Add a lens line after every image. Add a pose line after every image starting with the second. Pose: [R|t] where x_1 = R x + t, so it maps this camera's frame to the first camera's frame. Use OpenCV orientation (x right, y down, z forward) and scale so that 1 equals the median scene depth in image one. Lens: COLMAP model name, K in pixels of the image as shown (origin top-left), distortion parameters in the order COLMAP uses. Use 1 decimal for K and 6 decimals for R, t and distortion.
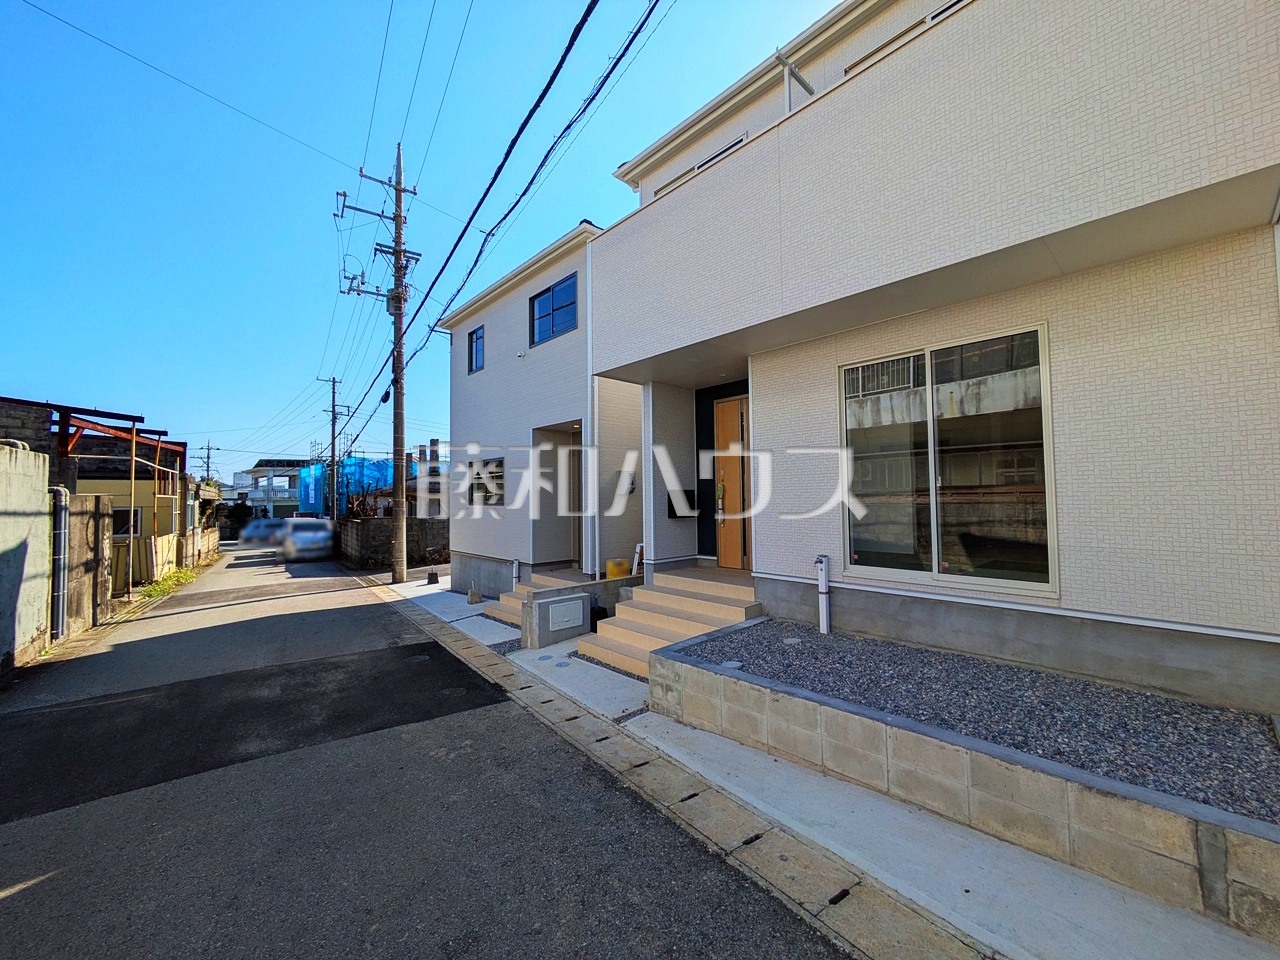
lens RADIAL K [[504.0, 0, 641.7], [0, 504.0, 481.3], [0, 0, 1]] dist [-0.001813, 0.000804]
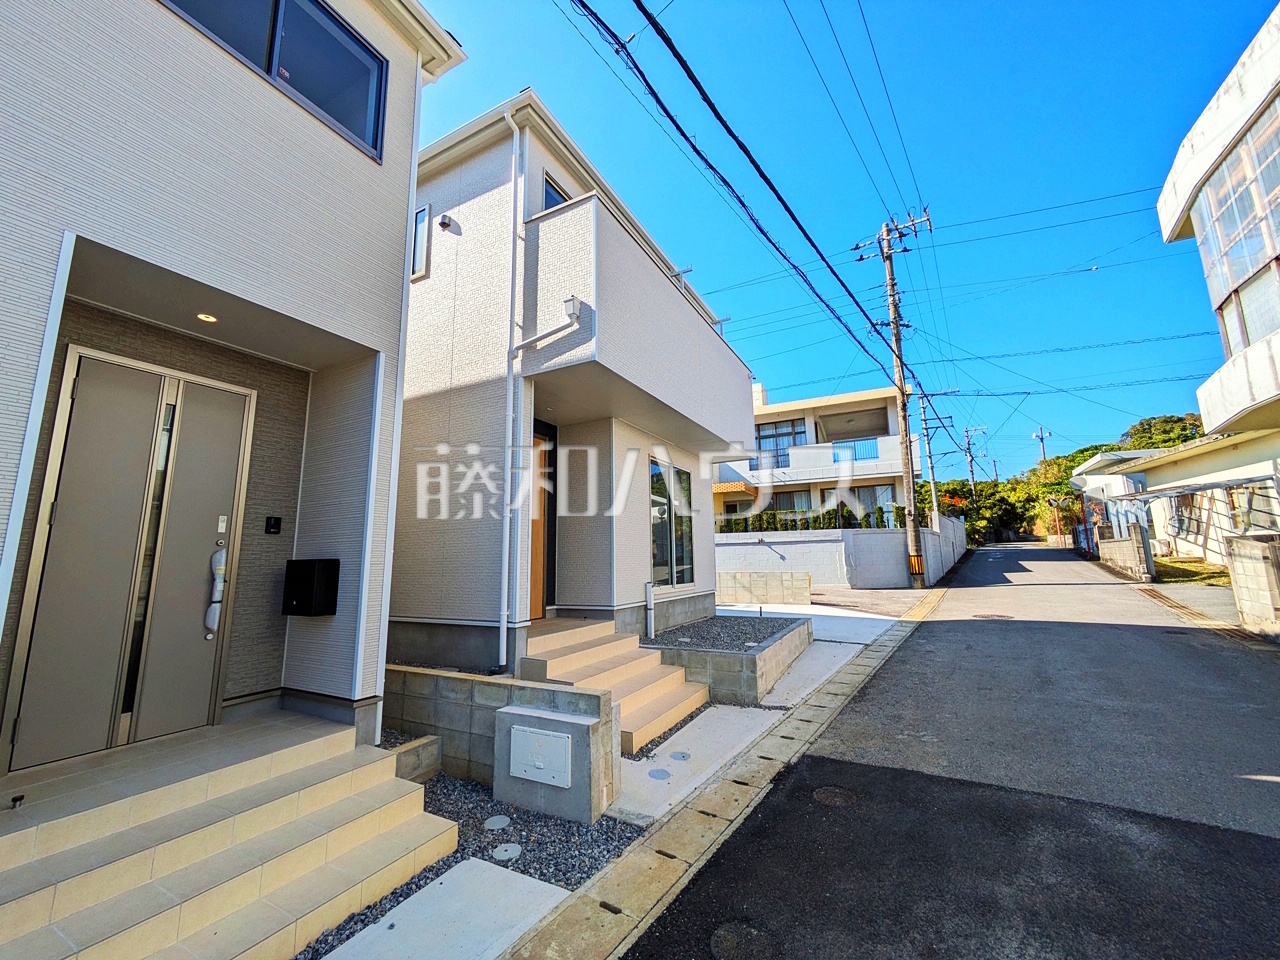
lens RADIAL K [[504.0, 0, 641.7], [0, 504.0, 481.3], [0, 0, 1]] dist [-0.001813, 0.000804]
pose [[-0.328098, 0.166280, 0.929894, -0.809773], [-0.009259, 0.983773, -0.179181, 0.098152], [-0.944598, -0.067399, -0.321234, 1.210441]]
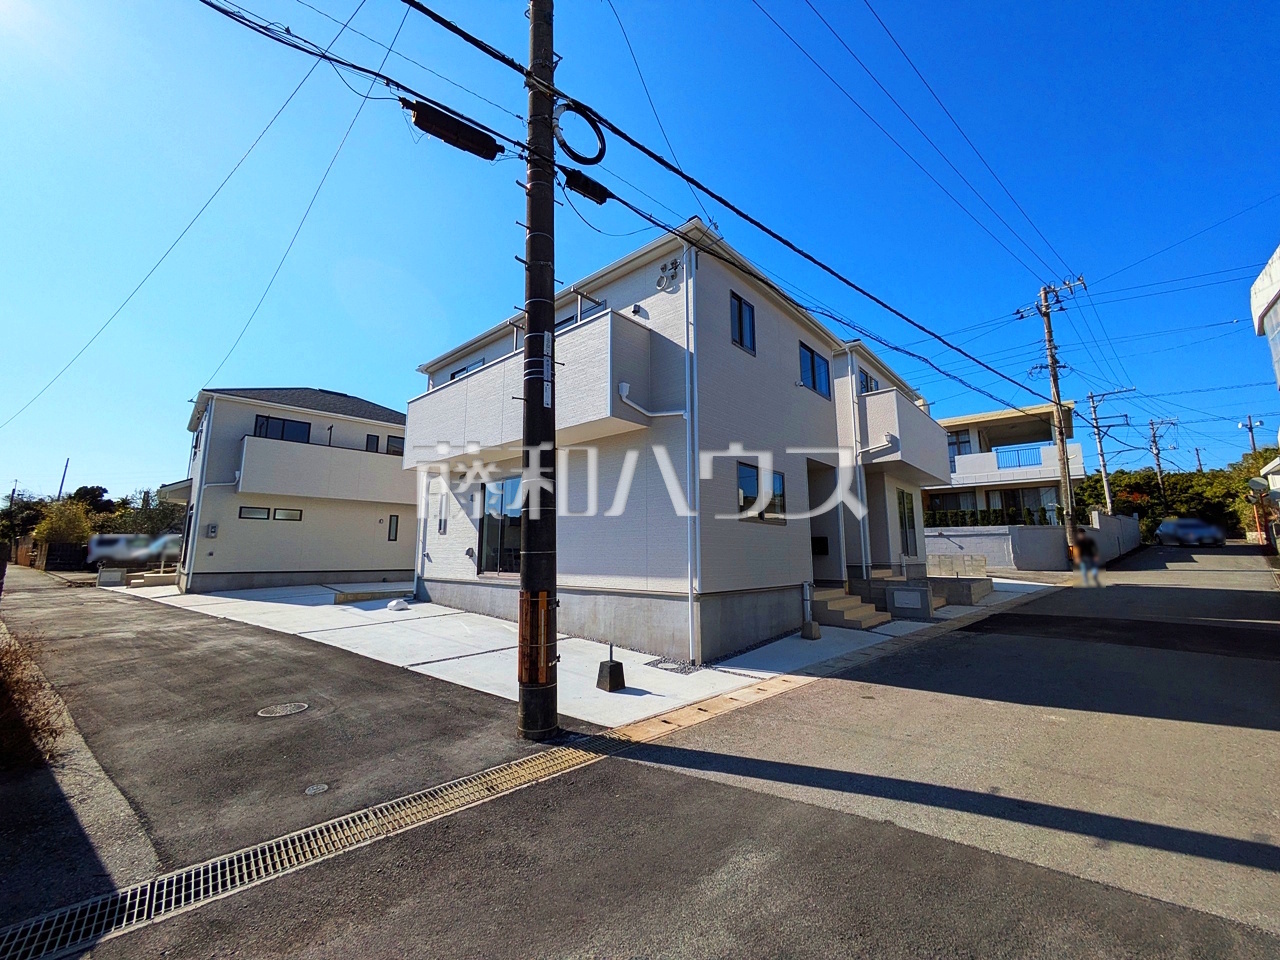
lens RADIAL K [[506.8, 0, 639.7], [0, 506.8, 478.5], [0, 0, 1]] dist [-0.006243, 0.004234]
pose [[-0.092788, 0.162693, 0.982304, -1.894180], [-0.032515, 0.985539, -0.166300, 0.203230], [-0.995155, -0.047370, -0.086156, 2.195553]]
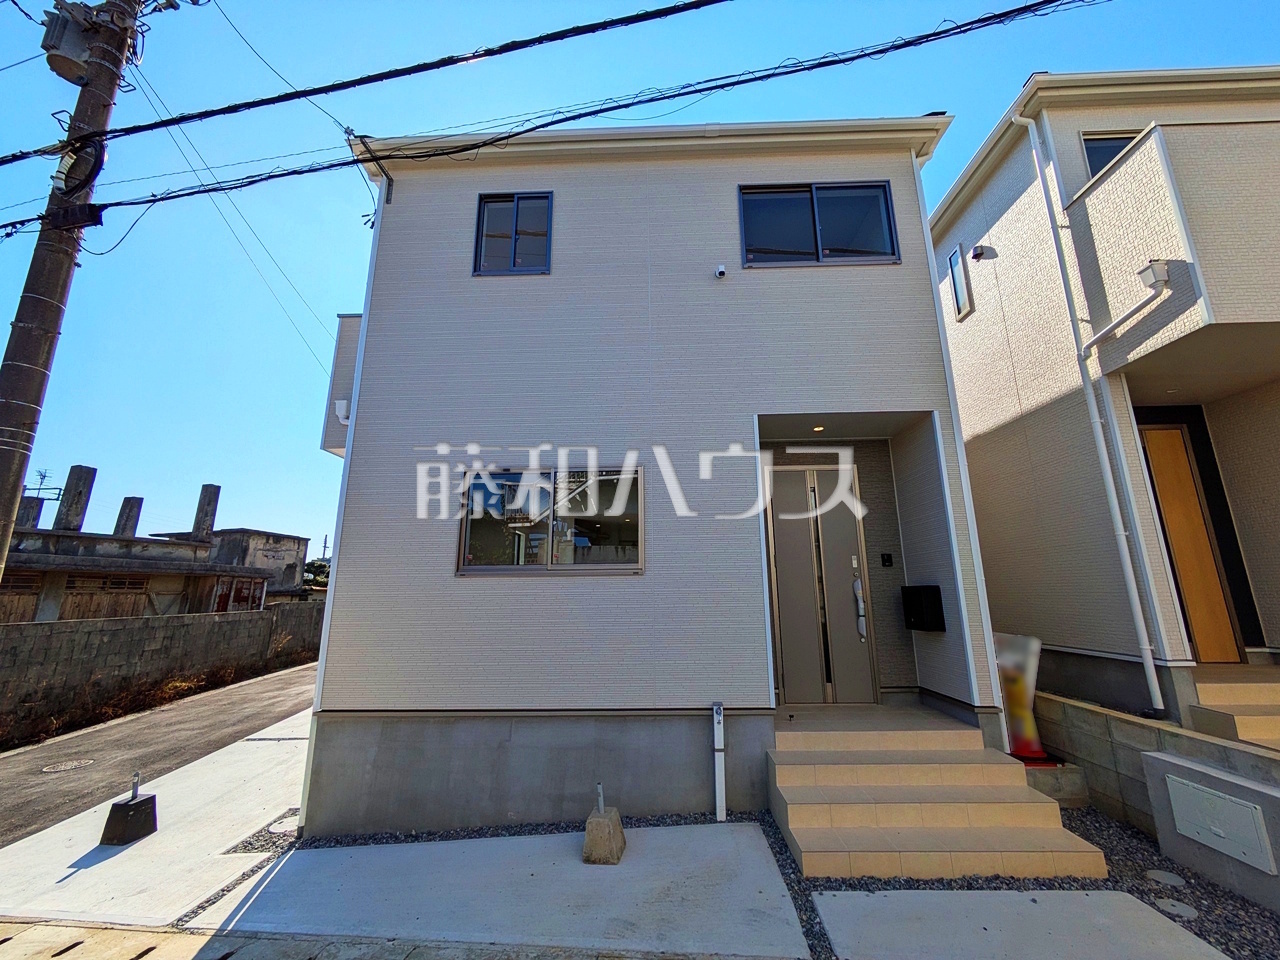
lens RADIAL K [[506.2, 0, 641.3], [0, 506.2, 480.0], [0, 0, 1]] dist [0.001637, 0.000113]
pose [[0.701637, 0.159150, 0.694534, -0.958328], [-0.018224, 0.978426, -0.205792, 0.094335], [-0.712302, 0.131734, 0.689400, 1.132109]]
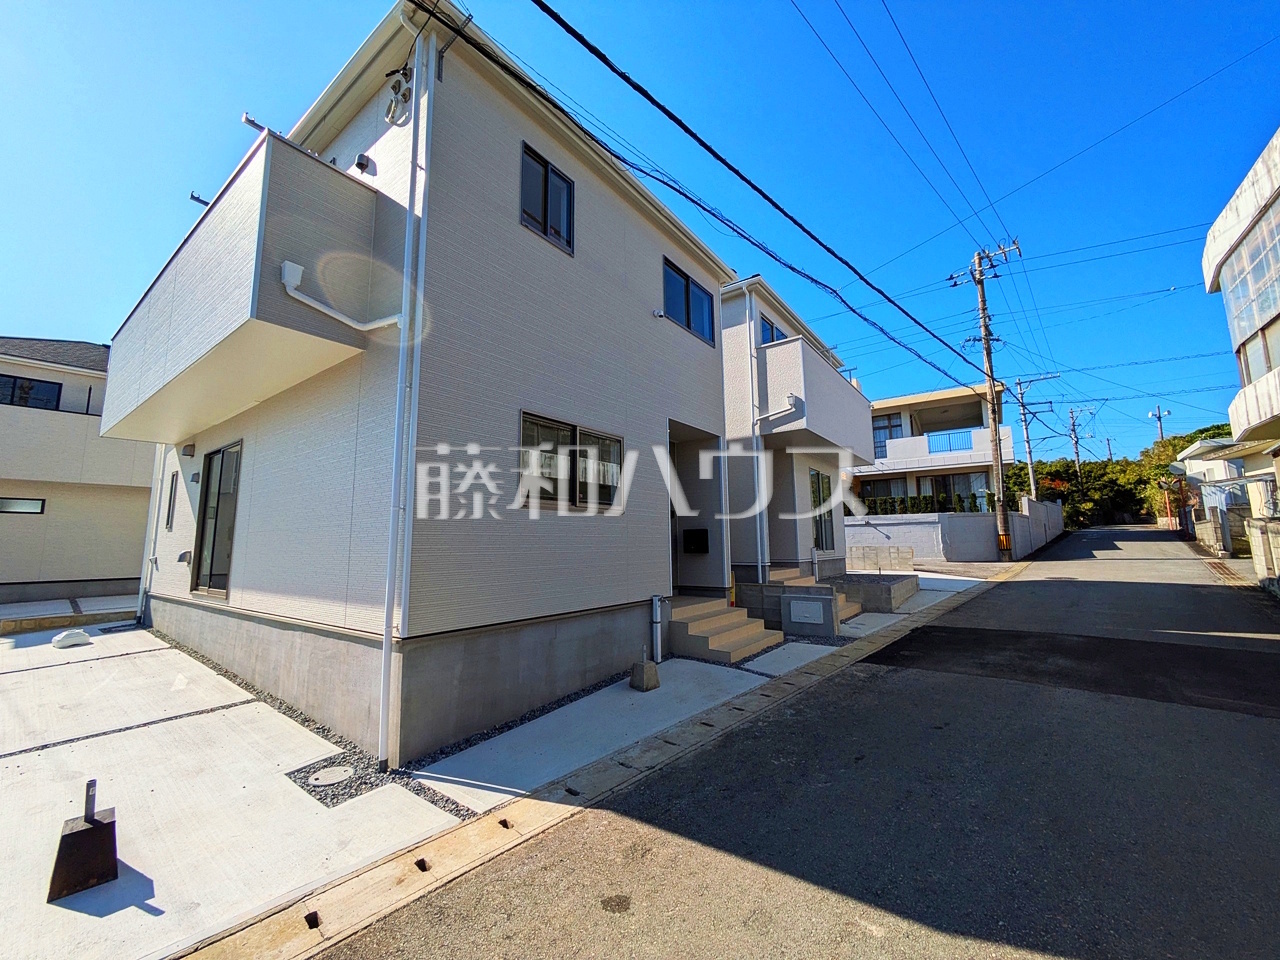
lens RADIAL K [[504.0, 0, 641.7], [0, 504.0, 481.3], [0, 0, 1]] dist [-0.001813, 0.000804]
pose [[-0.185377, 0.140015, 0.972641, -1.434913], [-0.016741, 0.989203, -0.145590, 0.157946], [-0.982525, -0.043272, -0.181032, 1.779697]]
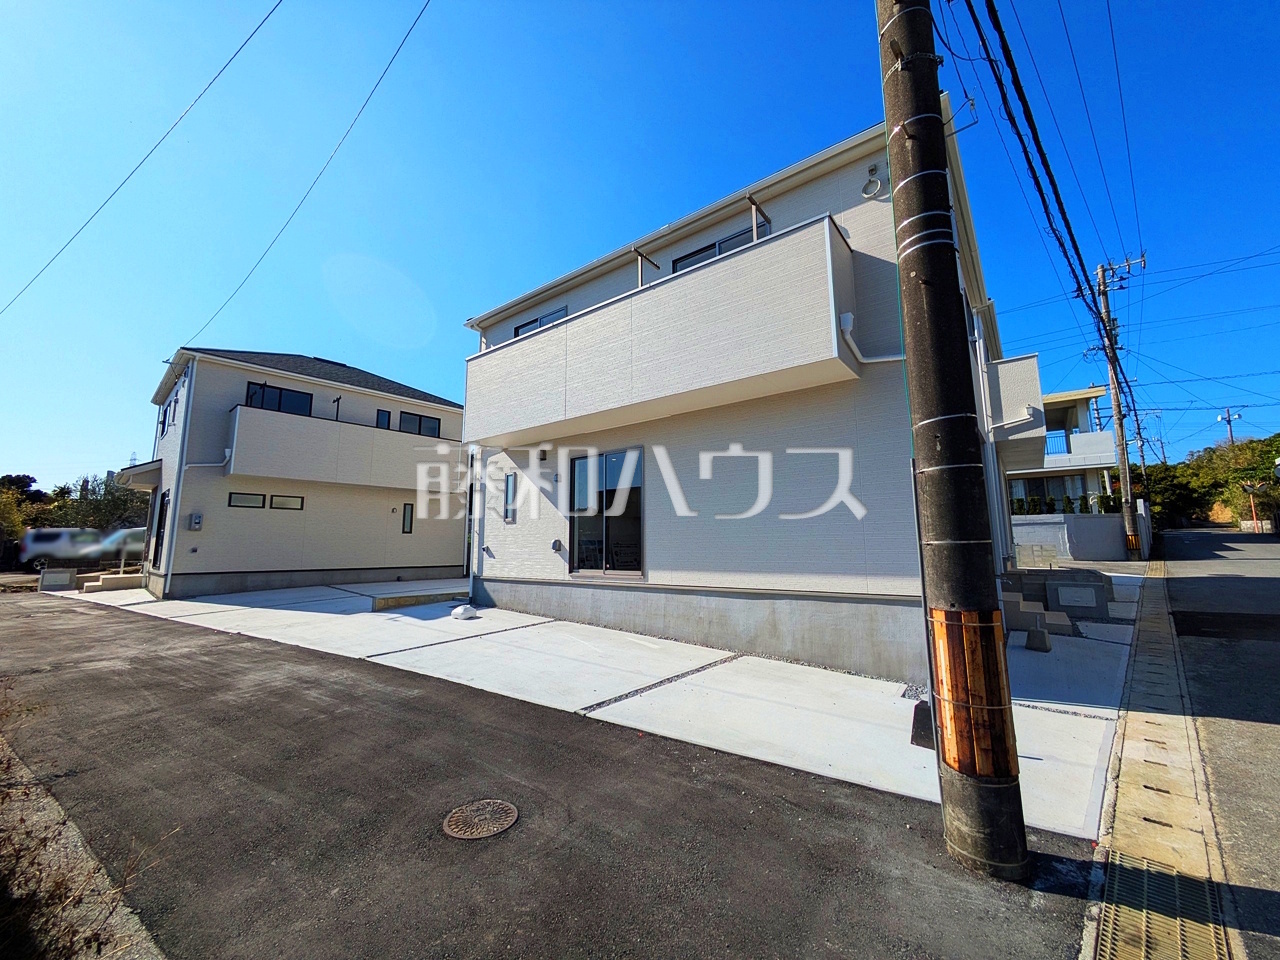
lens RADIAL K [[506.8, 0, 639.7], [0, 506.8, 478.5], [0, 0, 1]] dist [-0.006243, 0.004234]
pose [[-0.160344, 0.148947, 0.975759, -1.504604], [-0.023736, 0.987681, -0.154667, 0.211241], [-0.986776, -0.047960, -0.154833, 2.626391]]
